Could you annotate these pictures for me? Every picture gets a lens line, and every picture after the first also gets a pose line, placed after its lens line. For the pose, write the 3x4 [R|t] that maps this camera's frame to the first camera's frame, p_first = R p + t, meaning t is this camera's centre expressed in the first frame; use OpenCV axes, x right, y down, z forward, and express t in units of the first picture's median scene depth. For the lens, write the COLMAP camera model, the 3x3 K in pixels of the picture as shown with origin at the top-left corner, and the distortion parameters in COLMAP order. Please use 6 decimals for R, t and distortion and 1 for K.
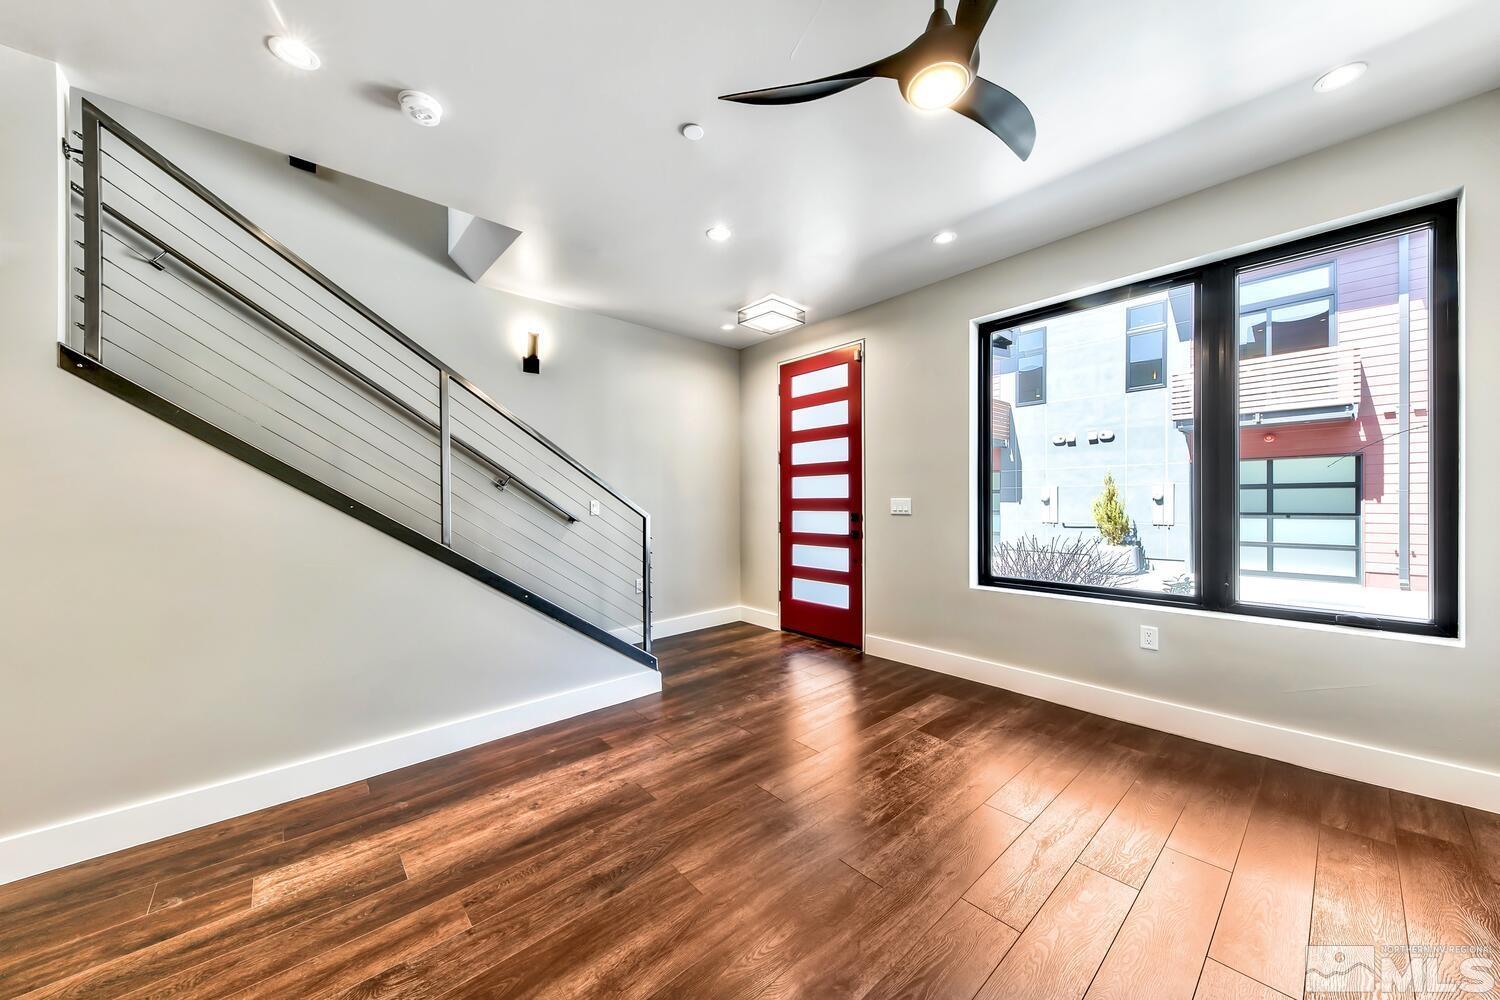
lens RADIAL K [[528.3, 0, 735.2], [0, 528.3, 506.2], [0, 0, 1]] dist [0.005178, -0.001103]
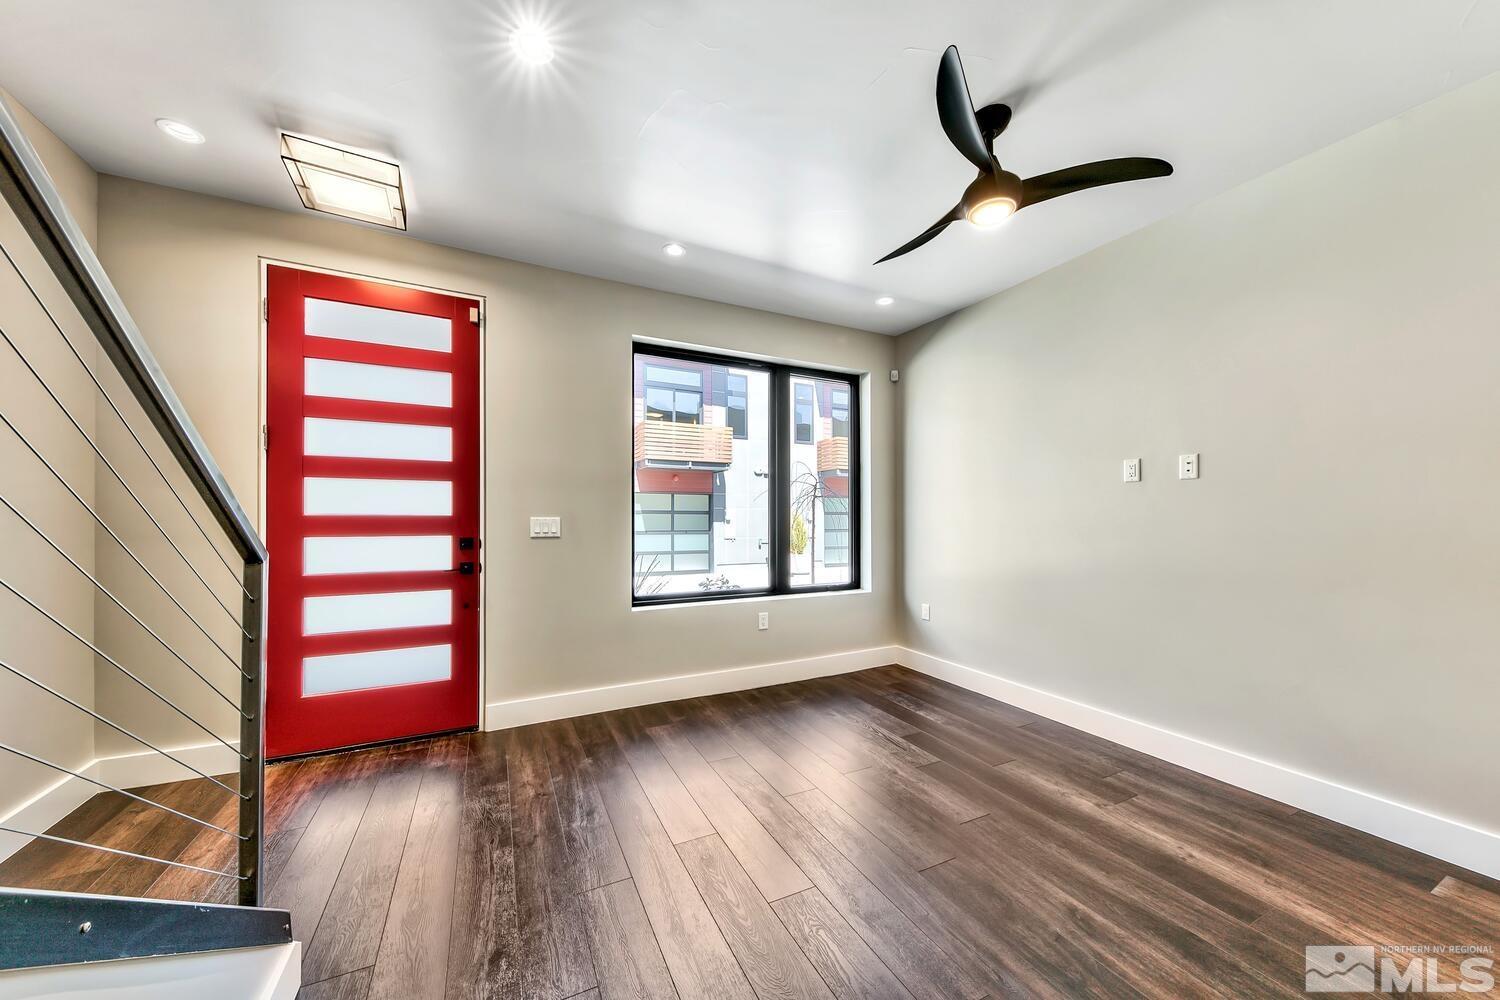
lens RADIAL K [[528.3, 0, 775.6], [0, 528.3, 522.7], [0, 0, 1]] dist [0.005178, -0.001103]
pose [[0.223368, 0.002668, 0.974731, -0.455252], [0.009332, 0.999945, -0.004876, 0.000253], [-0.974690, 0.010186, 0.223331, 0.551837]]
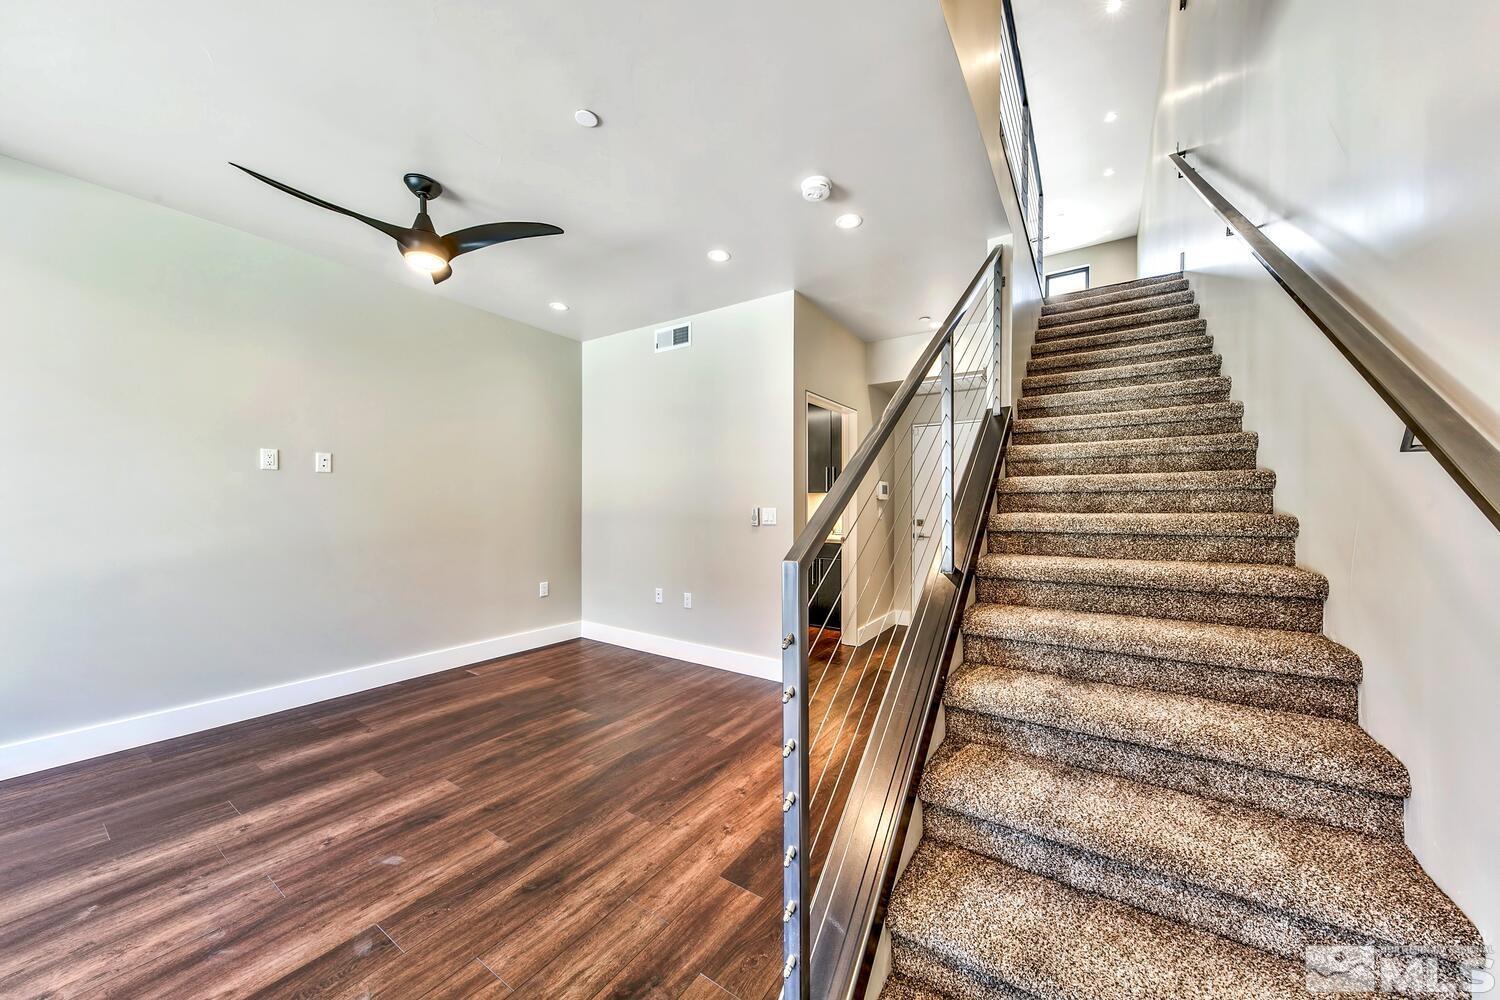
lens RADIAL K [[528.3, 0, 745.5], [0, 528.3, 498.0], [0, 0, 1]] dist [0.005178, -0.001103]
pose [[-0.966207, 0.002783, -0.257754, -0.070631], [-0.000579, 0.999916, 0.012969, -0.026967], [0.257769, 0.012680, -0.966123, 1.278338]]
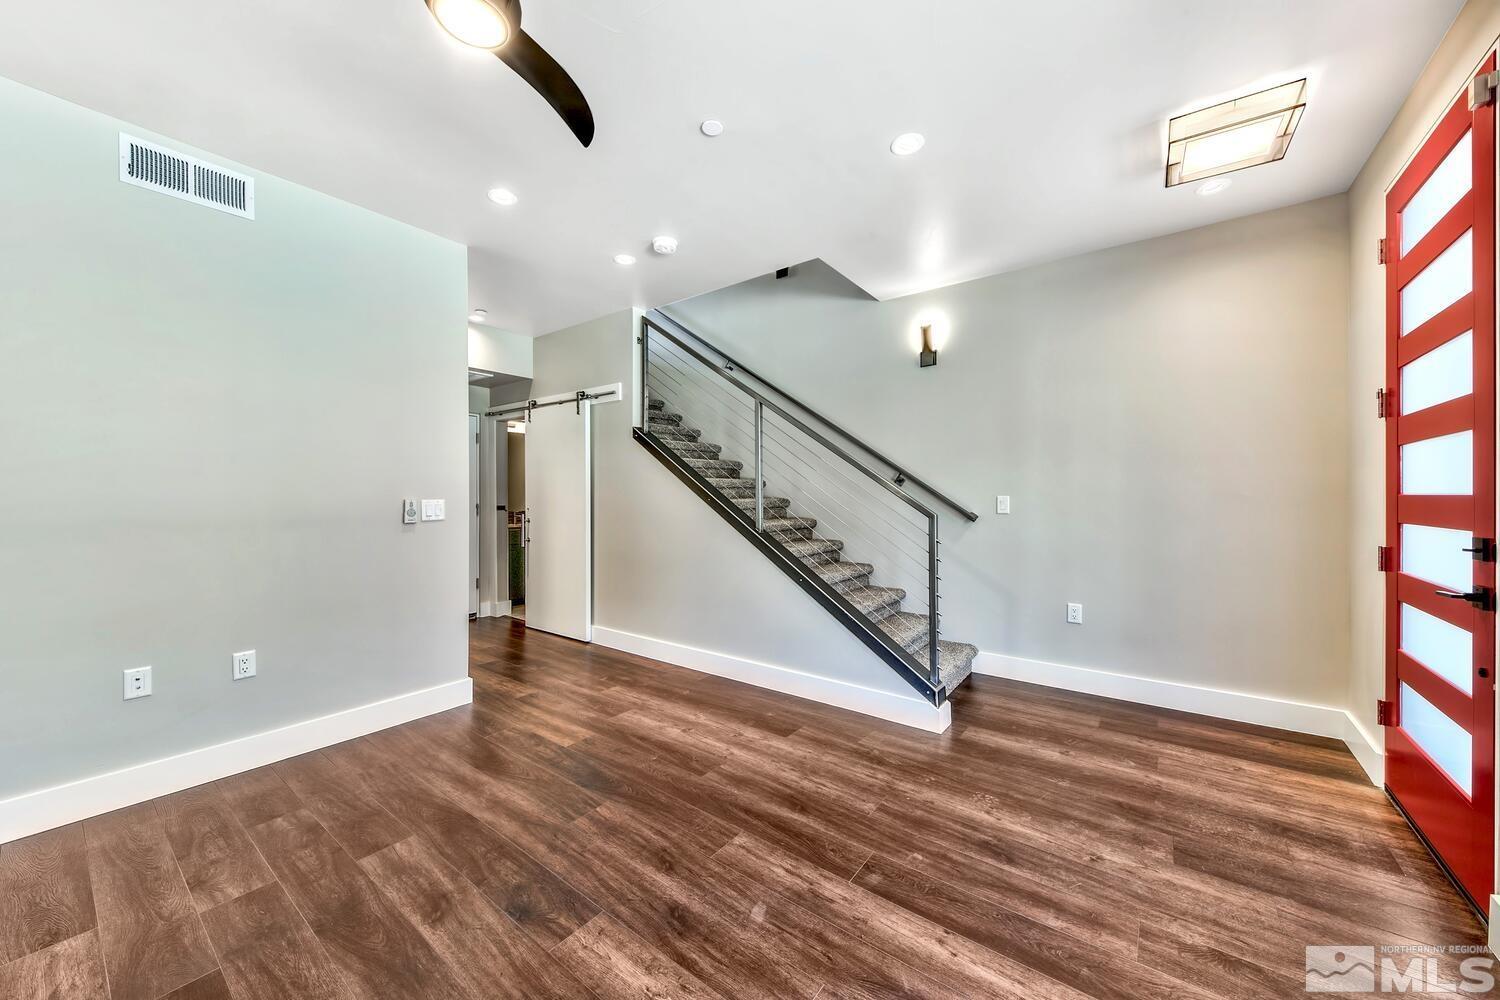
lens RADIAL K [[528.3, 0, 768.4], [0, 528.3, 490.2], [0, 0, 1]] dist [0.005178, -0.001103]
pose [[0.218497, -0.006039, -0.975819, 0.587417], [-0.015670, 0.999830, -0.009697, -0.007701], [0.975712, 0.017409, 0.218365, 0.567004]]
